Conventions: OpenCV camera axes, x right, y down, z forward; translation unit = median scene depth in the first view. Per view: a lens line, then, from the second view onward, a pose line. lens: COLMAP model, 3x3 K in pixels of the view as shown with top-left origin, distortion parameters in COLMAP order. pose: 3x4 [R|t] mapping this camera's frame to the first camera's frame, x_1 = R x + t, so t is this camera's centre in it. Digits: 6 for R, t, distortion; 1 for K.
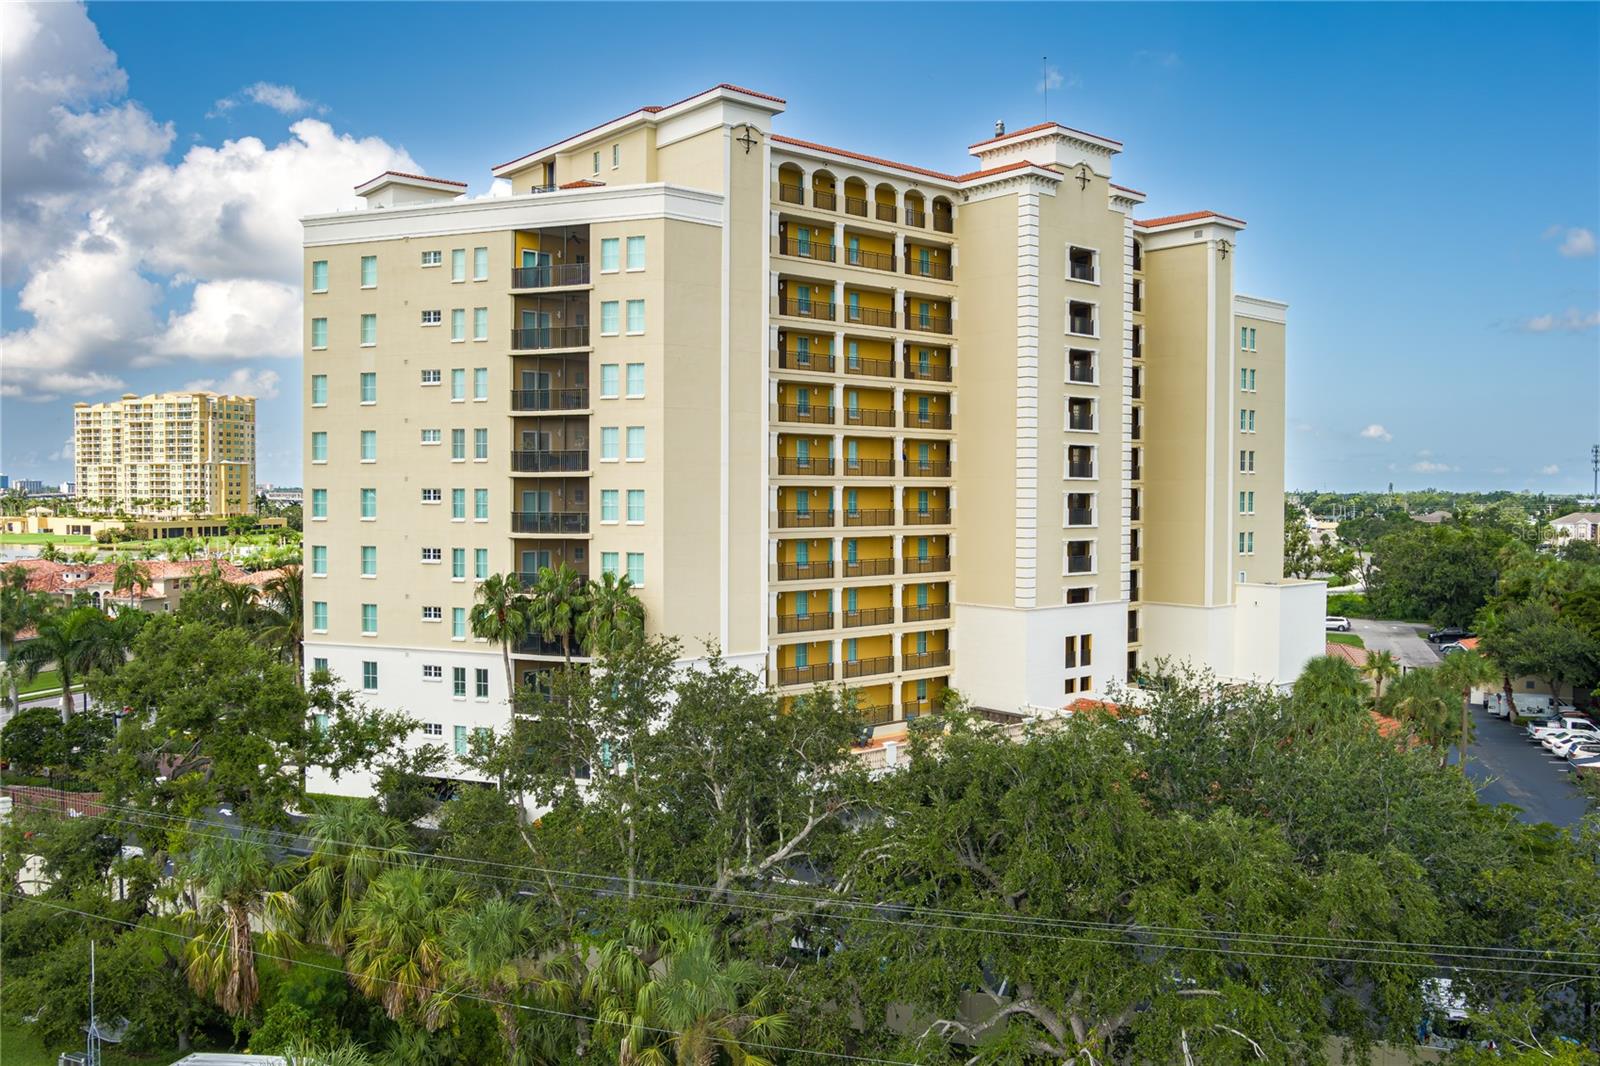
lens RADIAL K [[1311.0, 0, 796.3], [0, 1311.0, 532.6], [0, 0, 1]] dist [-0.070528, 0.008894]
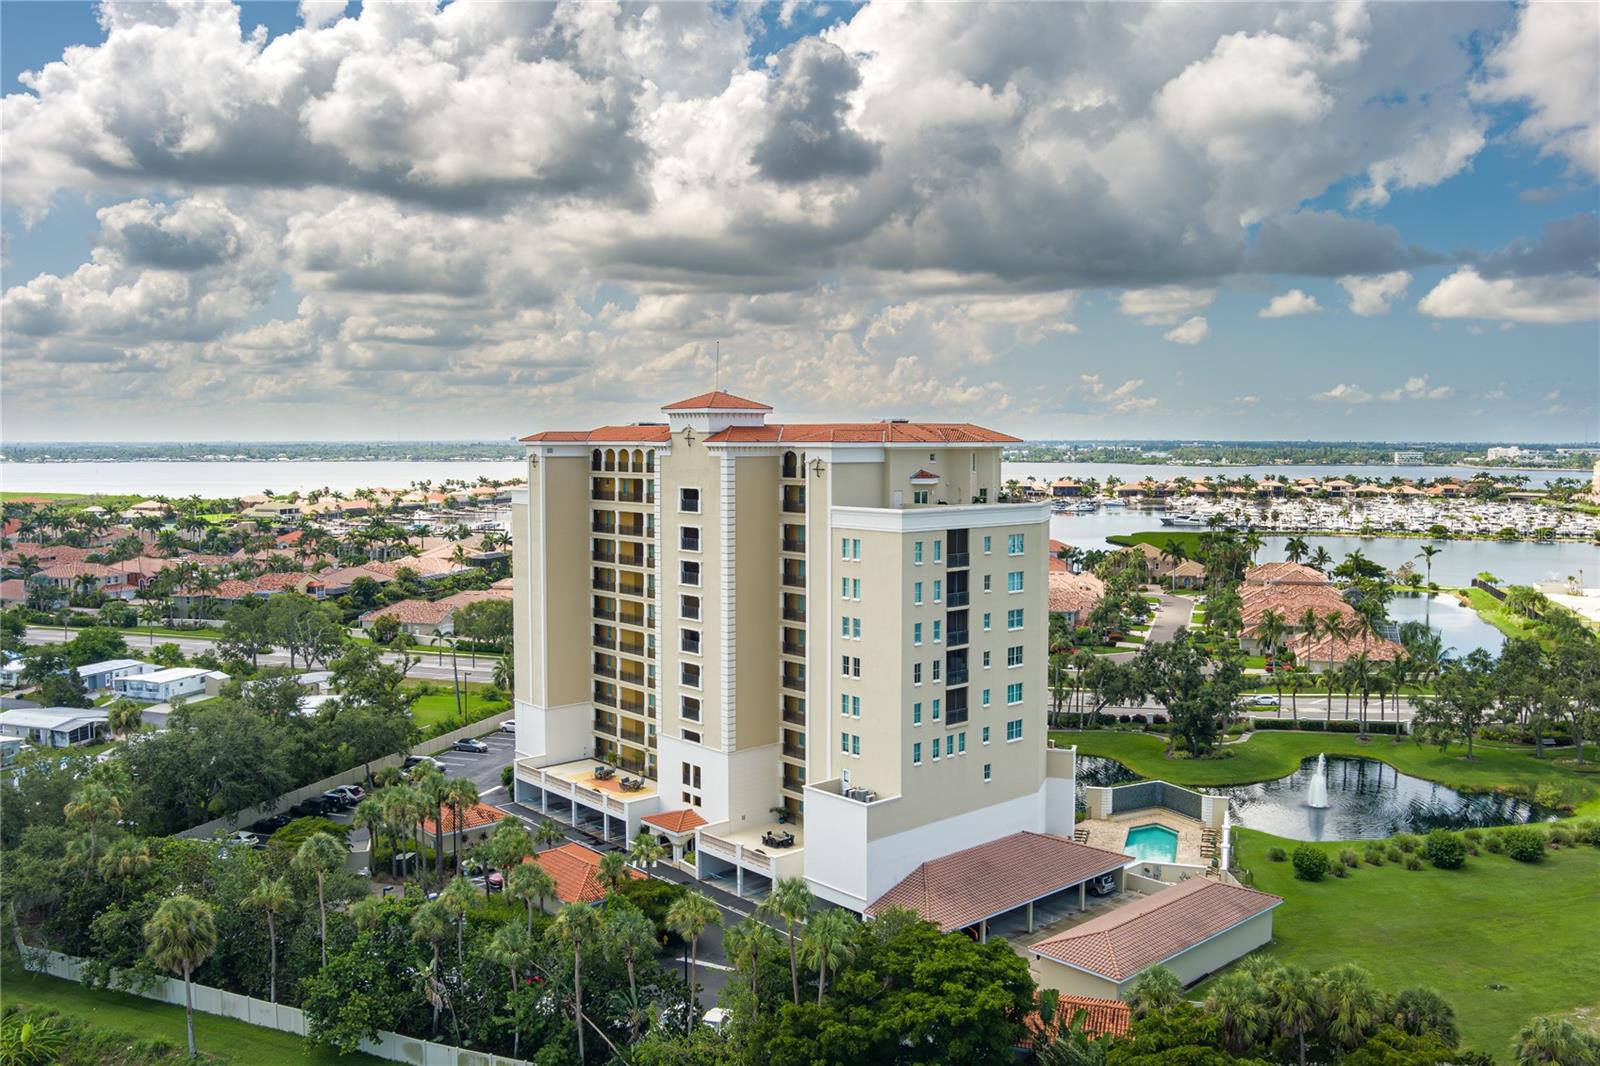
lens RADIAL K [[1278.9, 0, 795.7], [0, 1278.9, 504.5], [0, 0, 1]] dist [-0.061441, 0.000789]
pose [[0.023826, 0.048048, -0.998561, 0.266668], [-0.032411, 0.998356, 0.047265, -0.045447], [0.999191, 0.031238, 0.025344, 0.181581]]
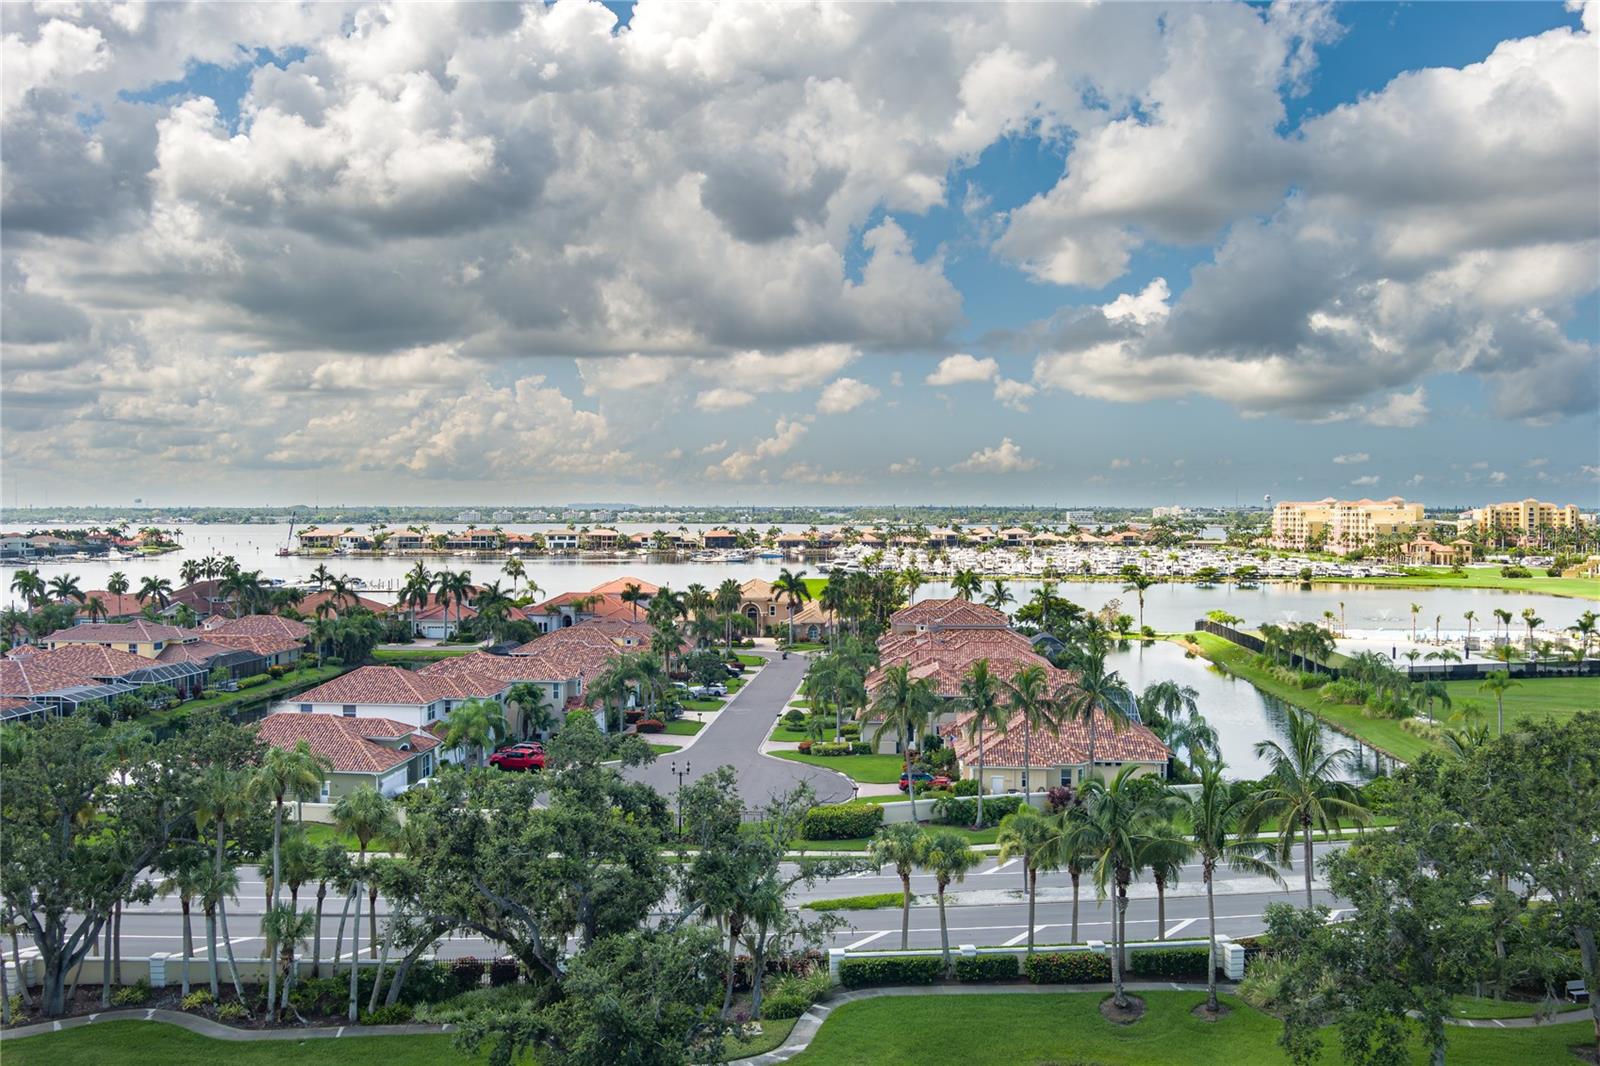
lens RADIAL K [[1311.0, 0, 796.3], [0, 1311.0, 532.6], [0, 0, 1]] dist [-0.070528, 0.008894]
pose [[0.262632, 0.016379, -0.964757, 0.058311], [-0.032086, 0.999451, 0.008233, -0.019426], [0.964363, 0.028793, 0.263013, 0.274429]]
